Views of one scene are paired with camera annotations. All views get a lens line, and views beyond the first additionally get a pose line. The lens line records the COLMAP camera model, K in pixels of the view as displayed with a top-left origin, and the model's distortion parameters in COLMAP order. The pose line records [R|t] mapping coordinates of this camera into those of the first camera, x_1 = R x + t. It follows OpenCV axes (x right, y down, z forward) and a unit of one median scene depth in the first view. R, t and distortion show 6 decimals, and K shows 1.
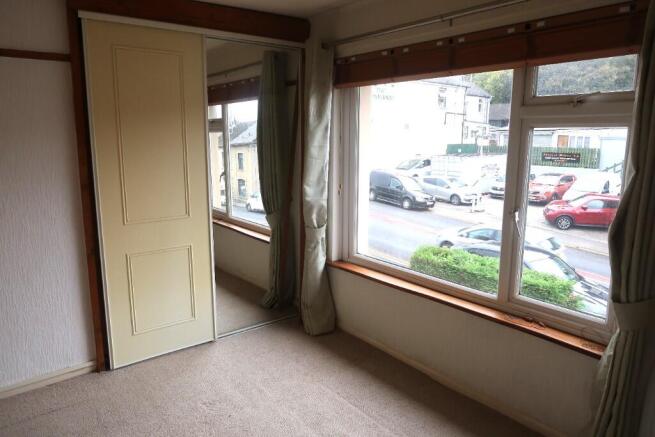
lens RADIAL K [[448.3, 0, 327.5], [0, 448.3, 218.5], [0, 0, 1]] dist [-0.014094, -0.000069]
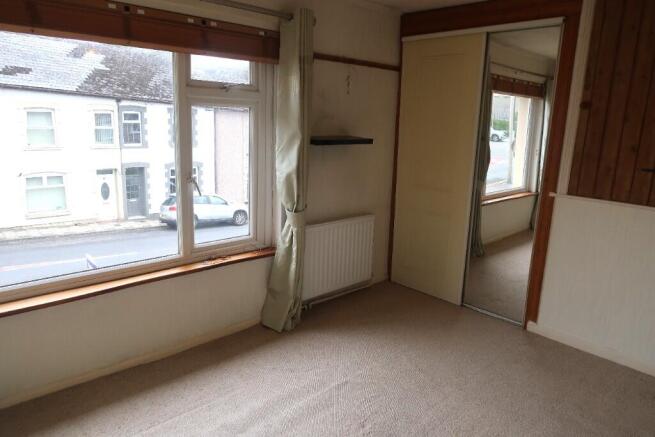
lens RADIAL K [[448.3, 0, 327.5], [0, 448.3, 218.5], [0, 0, 1]] dist [-0.014094, -0.000069]
pose [[-0.086432, -0.229540, 0.969454, -0.821182], [0.141477, 0.960406, 0.240011, -0.149220], [-0.986161, 0.157900, -0.050535, 0.754724]]
